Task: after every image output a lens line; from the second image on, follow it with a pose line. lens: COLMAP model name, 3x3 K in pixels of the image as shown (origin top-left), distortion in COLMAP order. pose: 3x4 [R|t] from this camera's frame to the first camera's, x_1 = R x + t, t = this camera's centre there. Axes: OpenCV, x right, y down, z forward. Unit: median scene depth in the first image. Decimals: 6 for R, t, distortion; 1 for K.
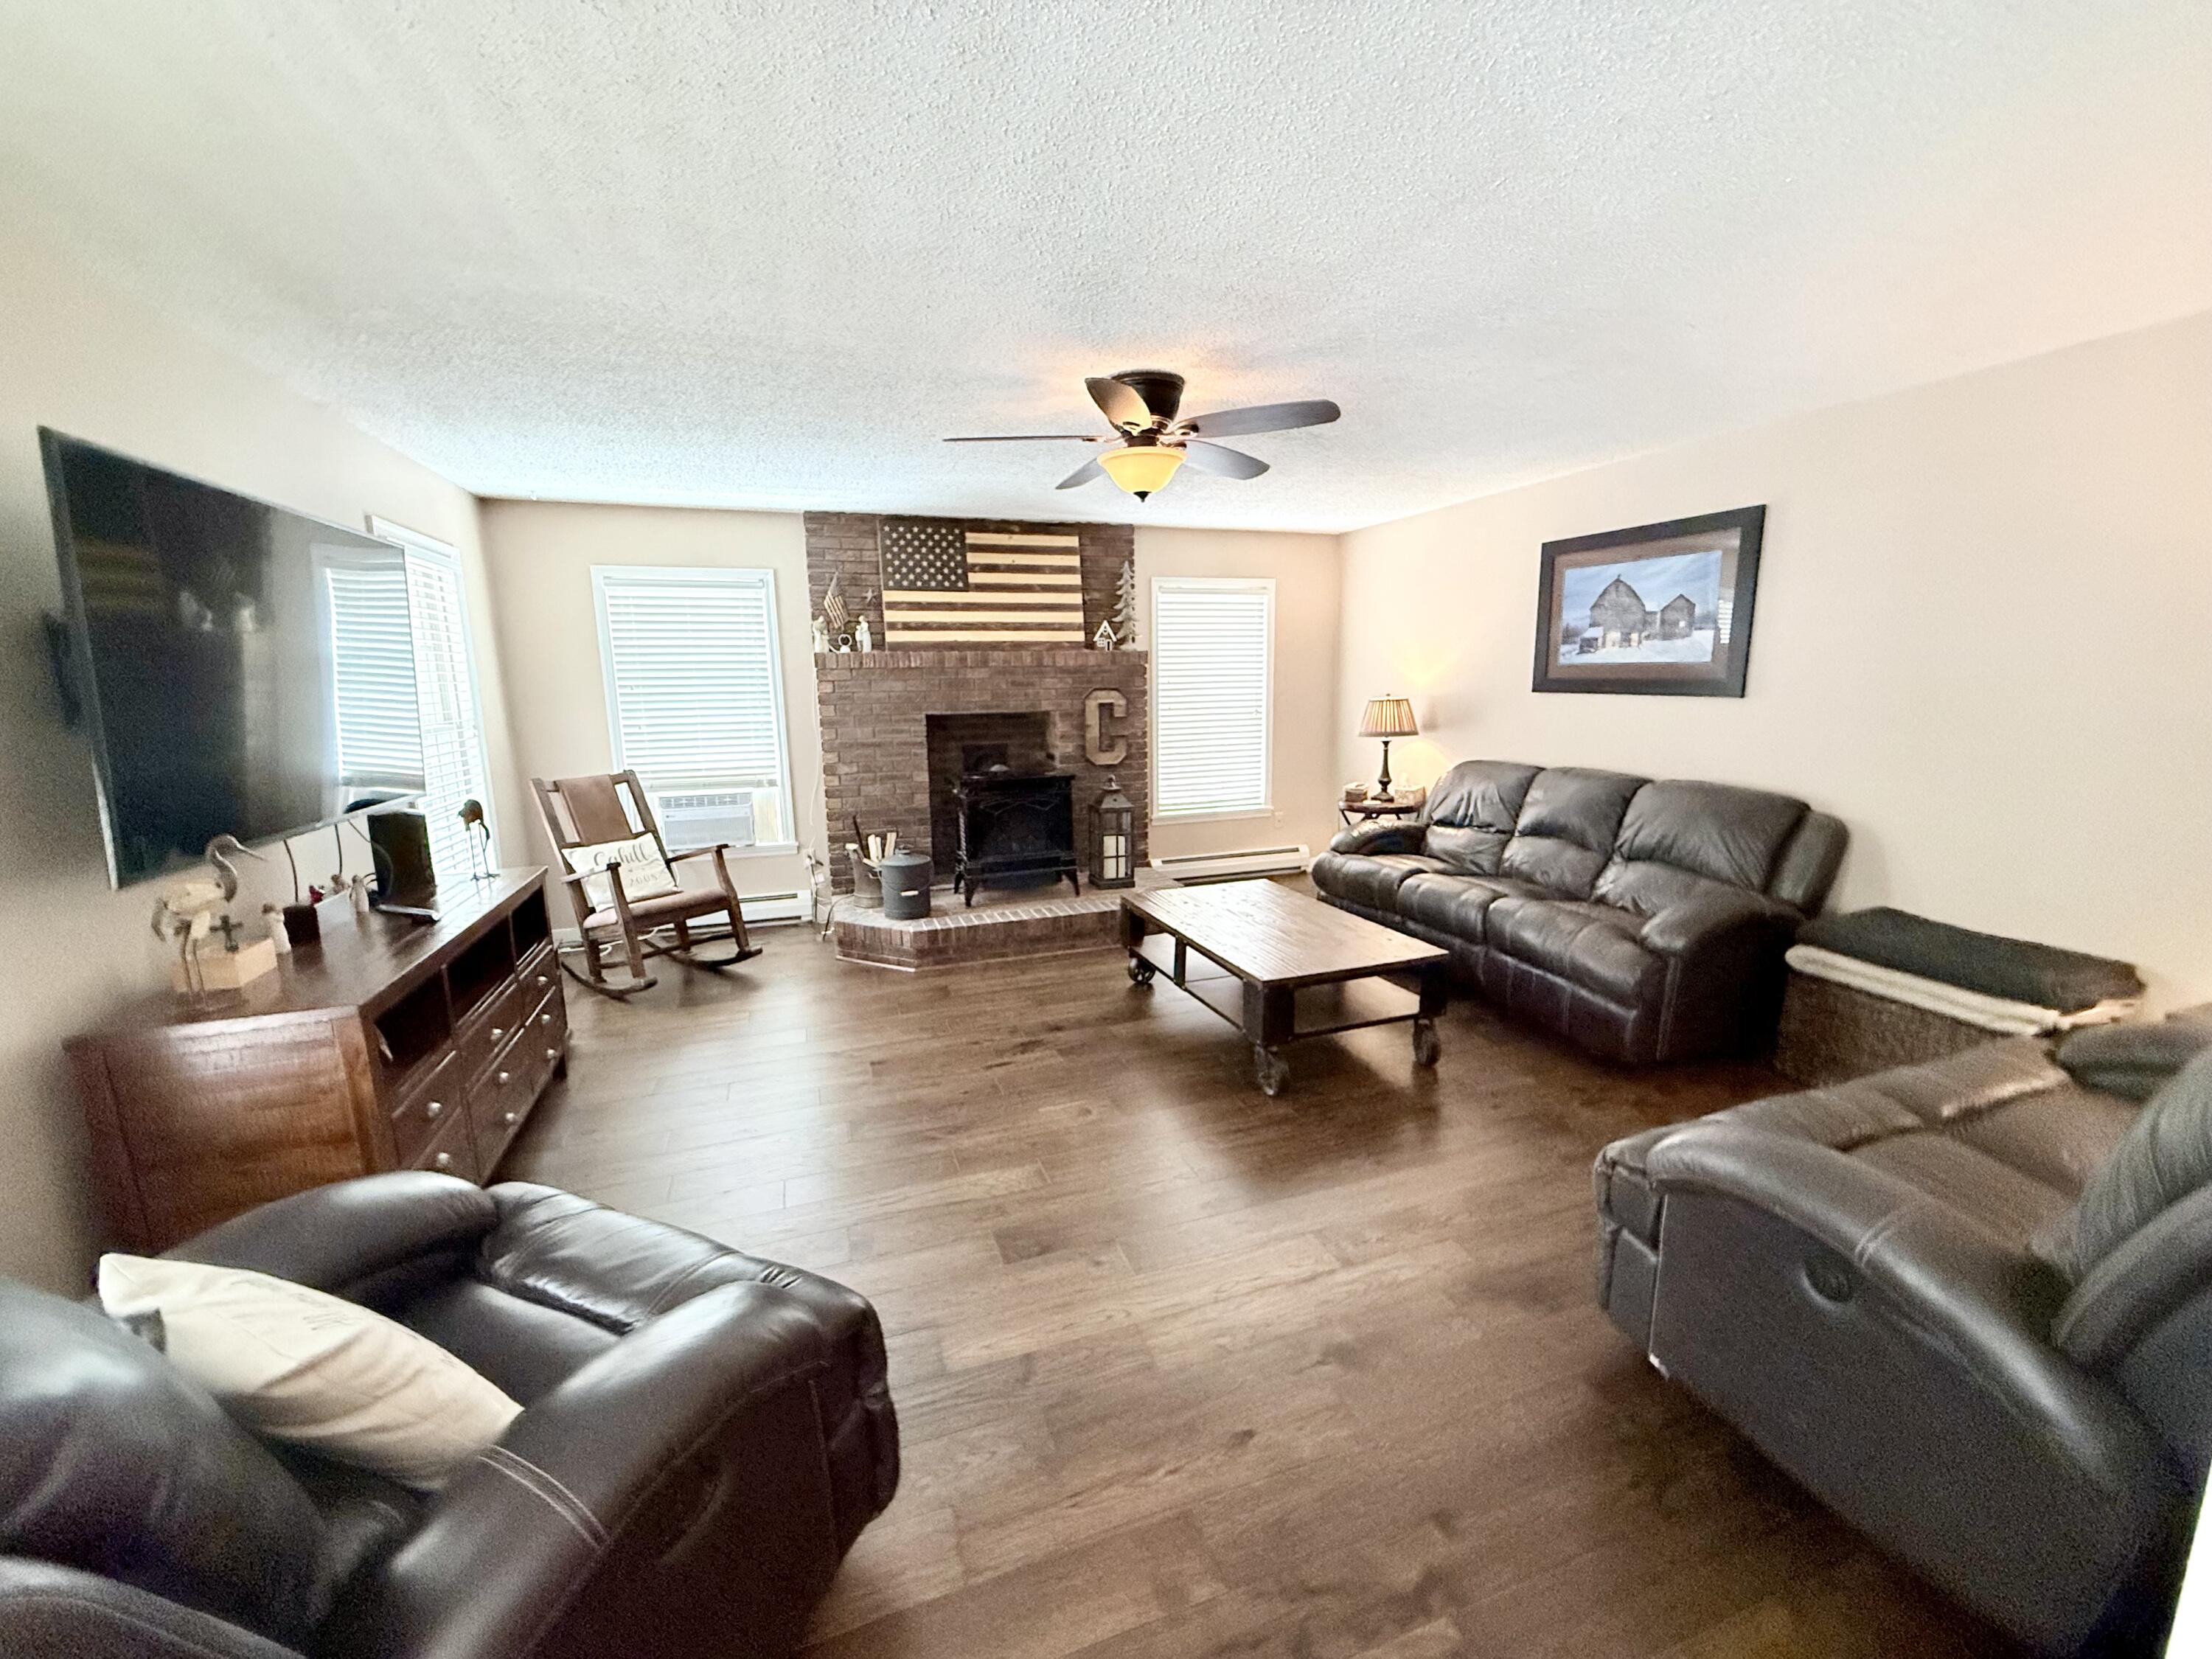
lens RADIAL K [[876.5, 0, 1091.3], [0, 876.5, 827.2], [0, 0, 1]] dist [0.002627, -0.000771]
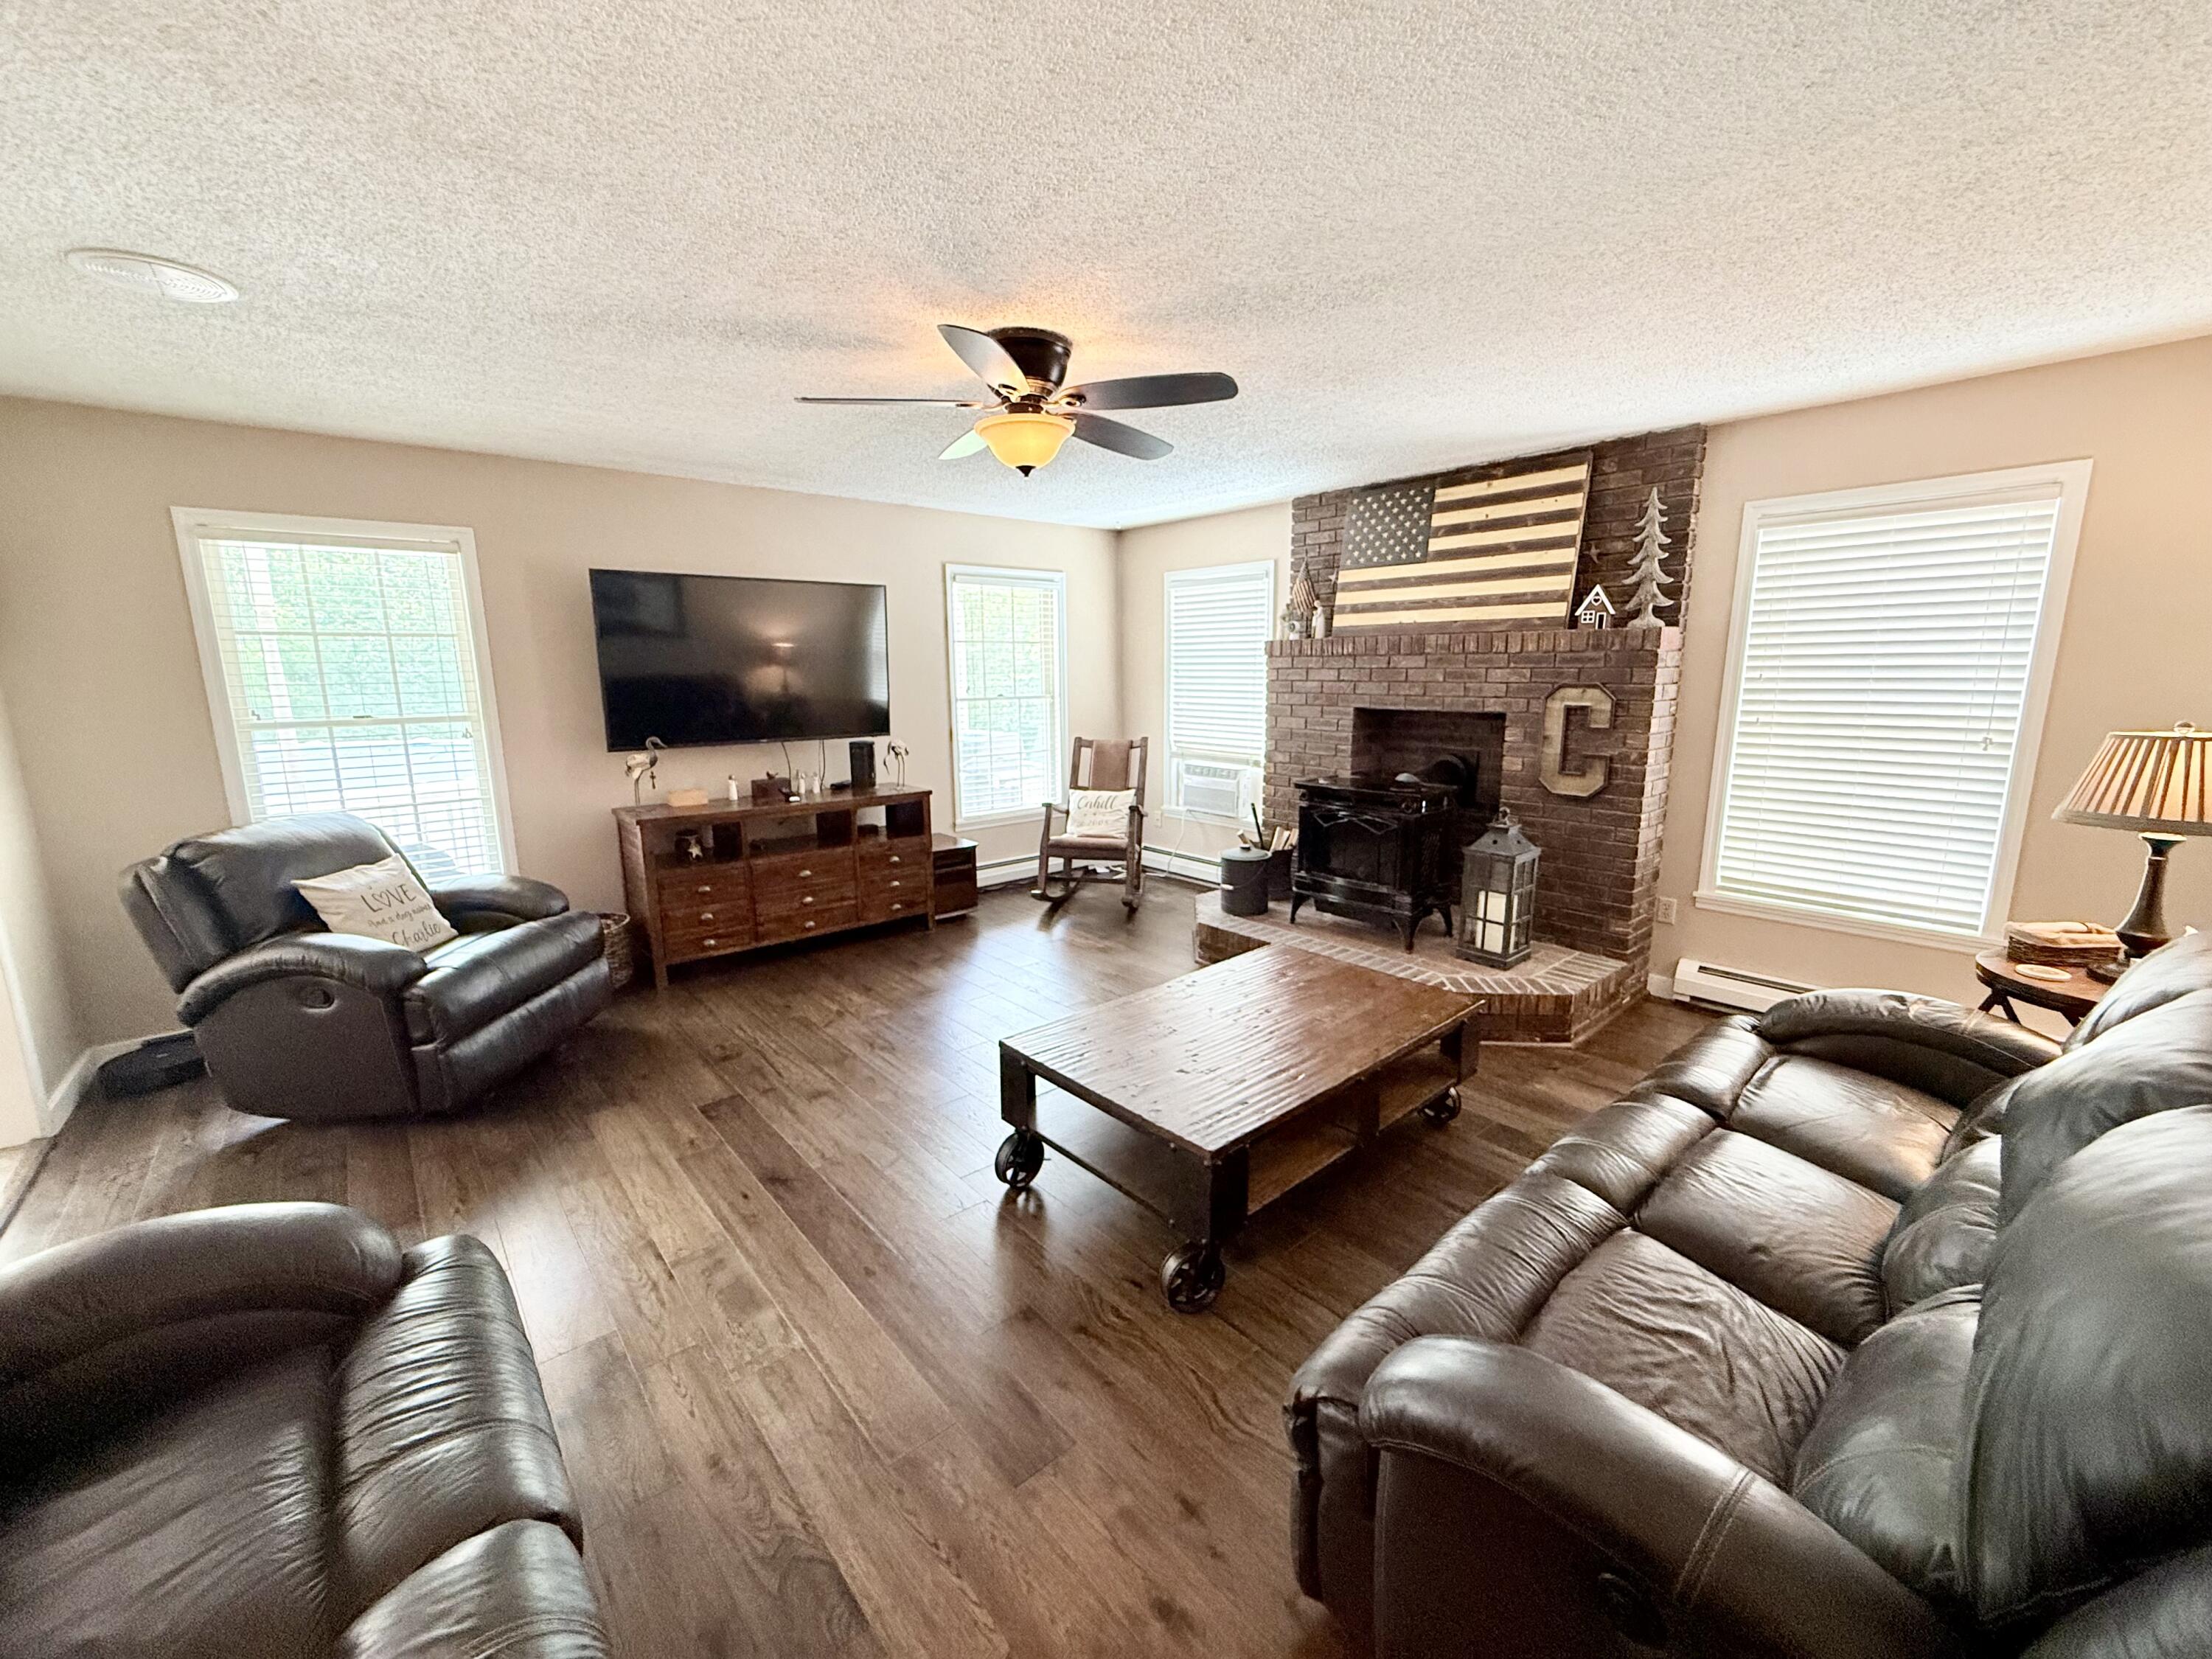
lens RADIAL K [[876.5, 0, 1102.6], [0, 876.5, 824.5], [0, 0, 1]] dist [0.002627, -0.000771]
pose [[0.372854, 0.180391, -0.910186, 0.538078], [-0.154529, 0.979294, 0.130786, -0.086685], [0.914932, 0.091886, 0.393010, 0.414420]]
